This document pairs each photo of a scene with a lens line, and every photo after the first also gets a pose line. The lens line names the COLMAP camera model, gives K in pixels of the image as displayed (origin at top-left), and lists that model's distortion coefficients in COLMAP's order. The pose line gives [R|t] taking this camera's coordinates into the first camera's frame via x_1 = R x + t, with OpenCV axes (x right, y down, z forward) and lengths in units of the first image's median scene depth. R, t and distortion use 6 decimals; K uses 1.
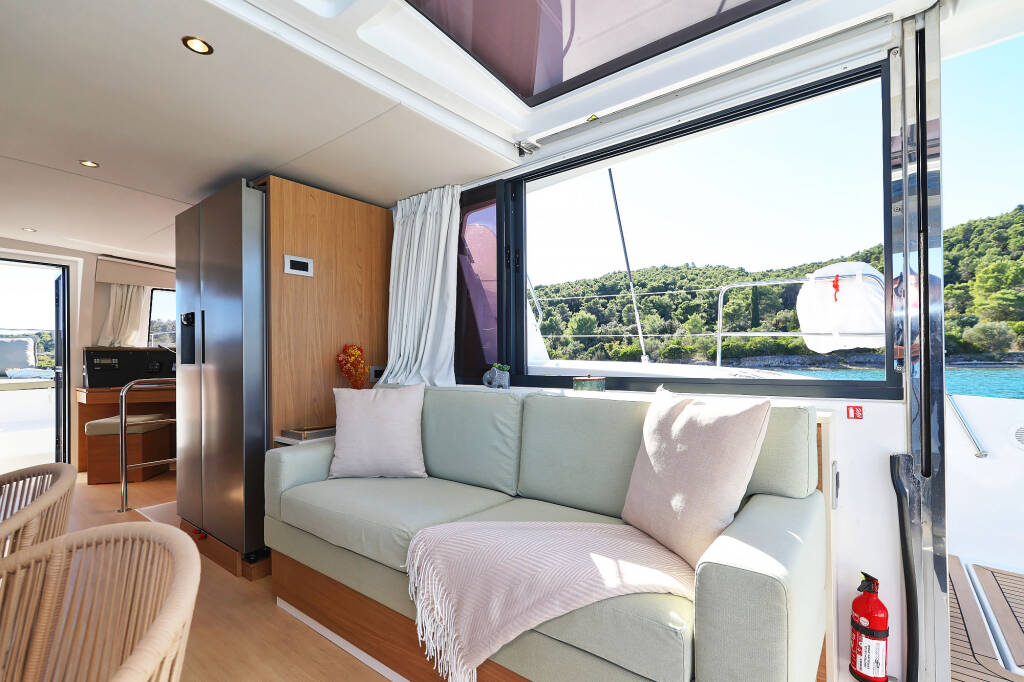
lens RADIAL K [[465.1, 0, 524.2], [0, 465.1, 350.8], [0, 0, 1]] dist [0.002053, 0.000267]
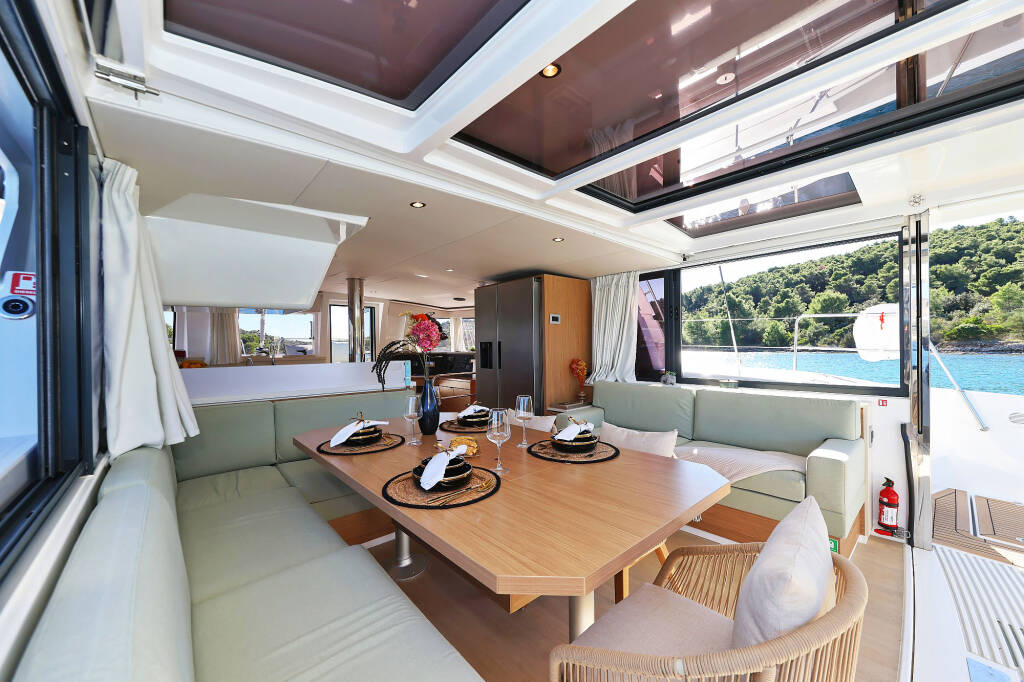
lens RADIAL K [[392.3, 0, 511.7], [0, 392.3, 344.8], [0, 0, 1]] dist [0.000162, -0.000008]
pose [[0.981400, -0.006255, -0.191871, -0.372112], [0.009295, 0.999845, 0.014949, -0.108738], [0.191748, -0.016455, 0.981306, -0.665837]]
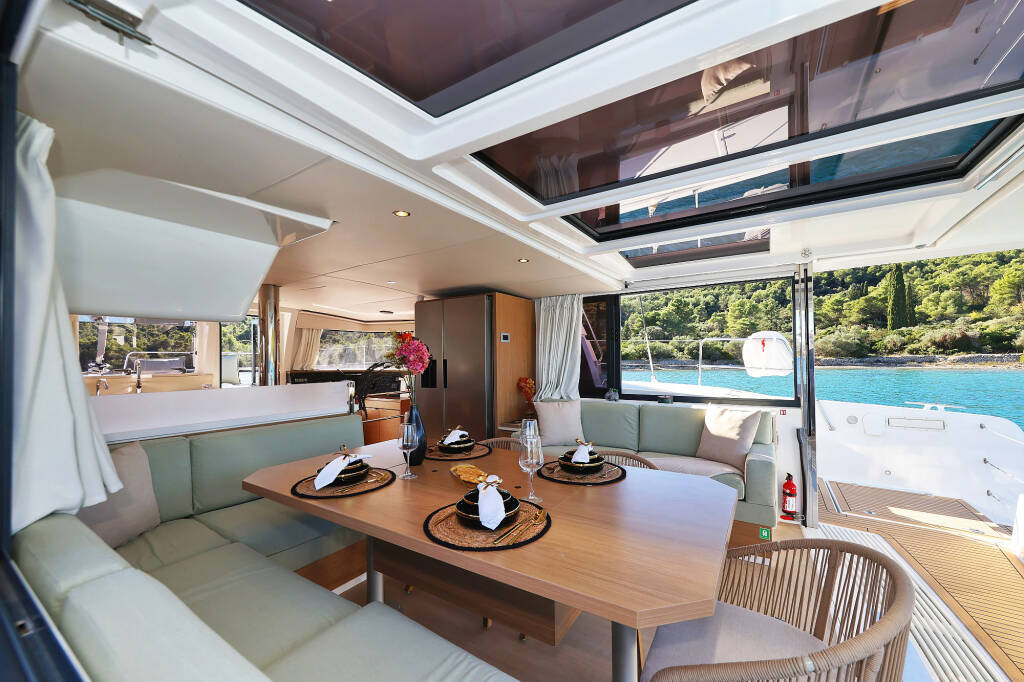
lens RADIAL K [[394.4, 0, 525.7], [0, 394.4, 349.9], [0, 0, 1]] dist [-0.000032, 0.000167]
pose [[0.995119, 0.000771, 0.098676, -0.597019], [-0.000034, 0.999972, -0.007470, -0.127361], [-0.098679, 0.007431, 0.995092, -0.668502]]
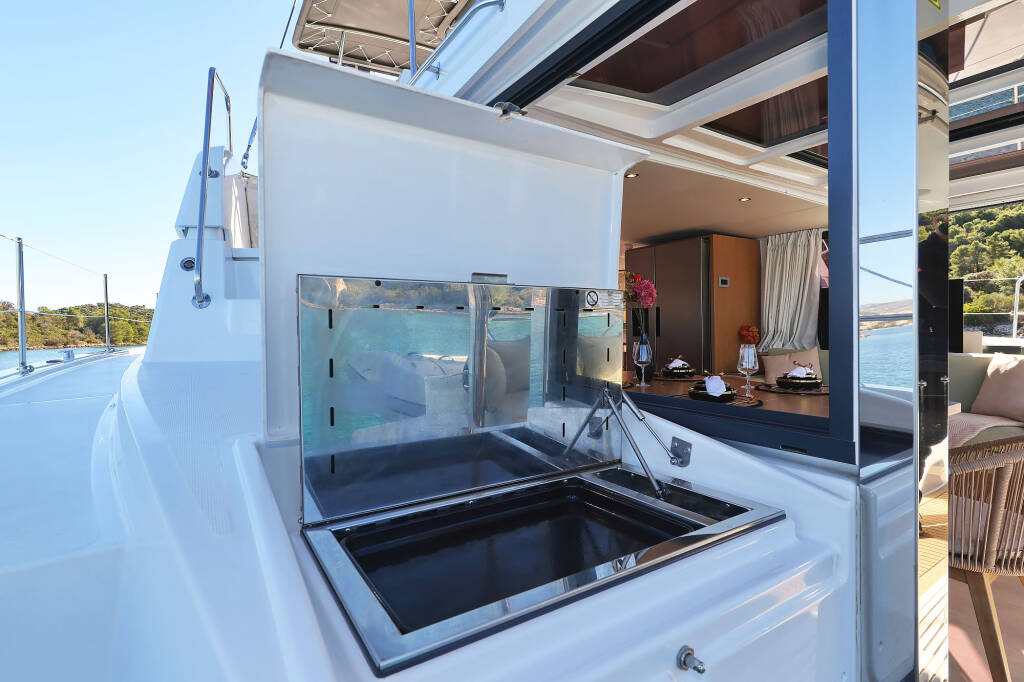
lens RADIAL K [[503.5, 0, 515.7], [0, 503.5, 328.3], [0, 0, 1]] dist [0.020572, -0.015064]
pose [[0.942212, -0.002850, -0.335006, -0.627295], [0.010084, 0.999752, 0.019856, -0.054406], [0.334867, -0.022087, 0.942007, -1.183306]]
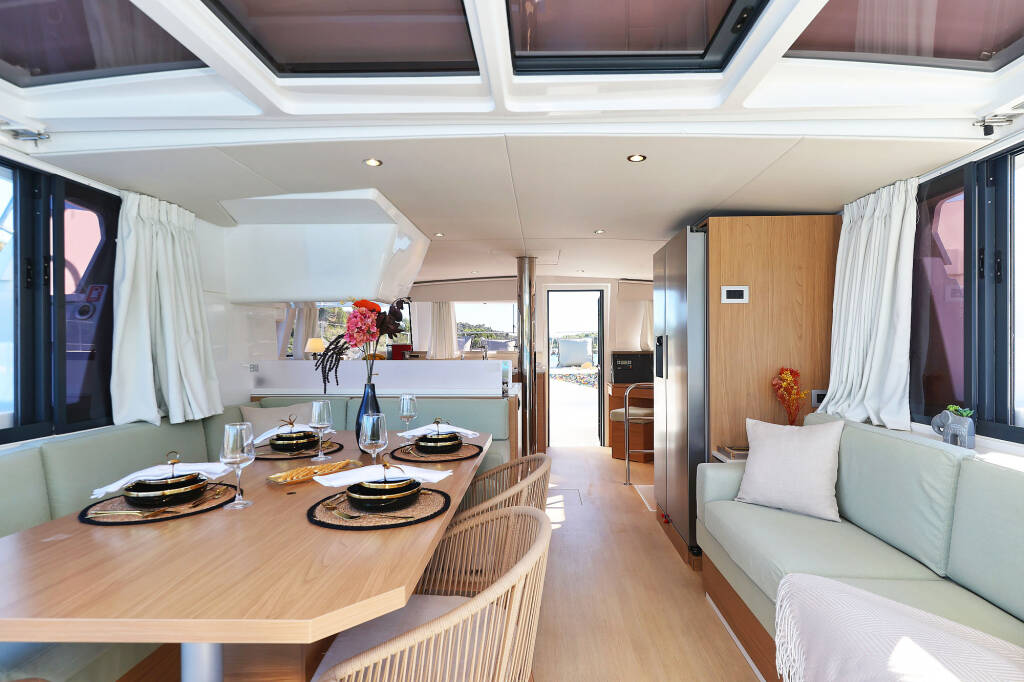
lens RADIAL K [[534.4, 0, 529.2], [0, 534.4, 344.3], [0, 0, 1]] dist [-0.003354, -0.000799]
pose [[0.581774, 0.005137, -0.813334, 0.257050], [0.012195, 0.999813, 0.015038, -0.098301], [0.813259, -0.018667, 0.581603, -0.108244]]
